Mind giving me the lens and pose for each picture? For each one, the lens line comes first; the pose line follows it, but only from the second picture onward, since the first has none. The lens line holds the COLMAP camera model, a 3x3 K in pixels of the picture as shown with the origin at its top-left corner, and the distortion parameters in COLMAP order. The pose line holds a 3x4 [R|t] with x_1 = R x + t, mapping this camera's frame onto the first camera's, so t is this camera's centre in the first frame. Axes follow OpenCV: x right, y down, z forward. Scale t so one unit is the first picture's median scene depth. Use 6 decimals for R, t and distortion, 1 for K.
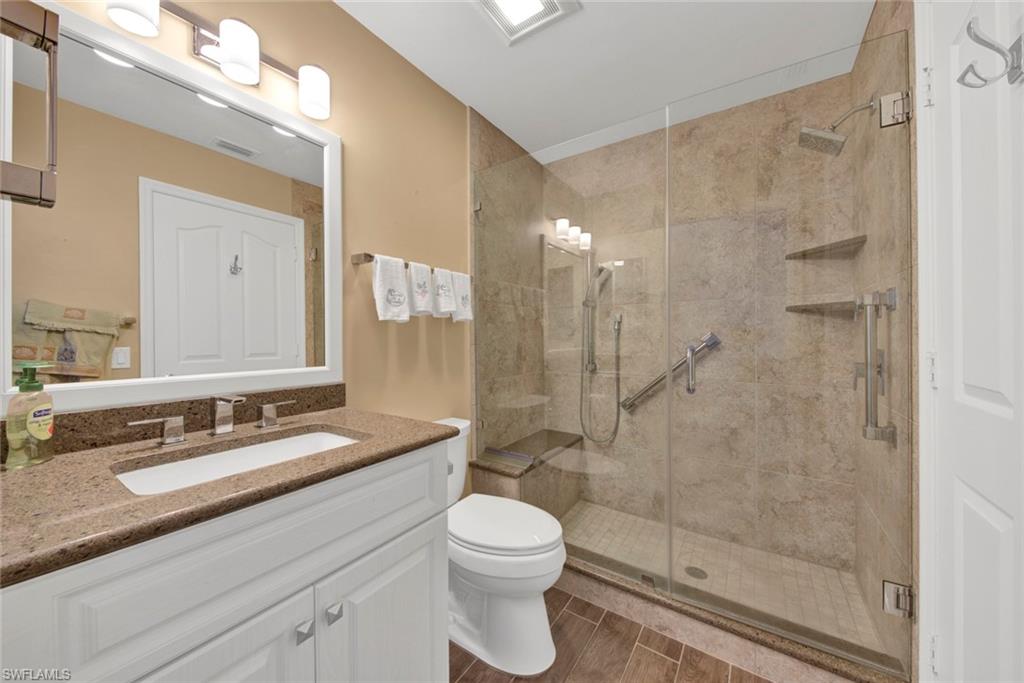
lens RADIAL K [[377.5, 0, 509.9], [0, 377.5, 337.3], [0, 0, 1]] dist [0.002773, -0.000165]
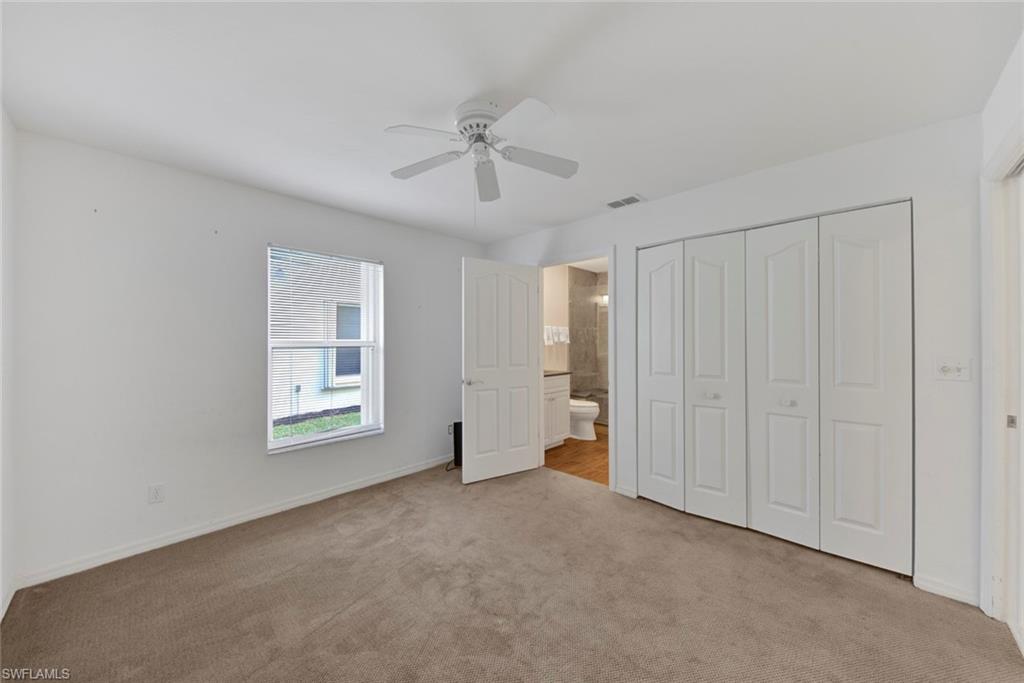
lens RADIAL K [[377.5, 0, 508.4], [0, 377.5, 337.3], [0, 0, 1]] dist [0.002773, -0.000165]
pose [[0.985902, 0.003135, -0.167293, -0.068036], [-0.002907, 0.999994, 0.001604, -0.080275], [0.167297, -0.001095, 0.985906, -1.625699]]
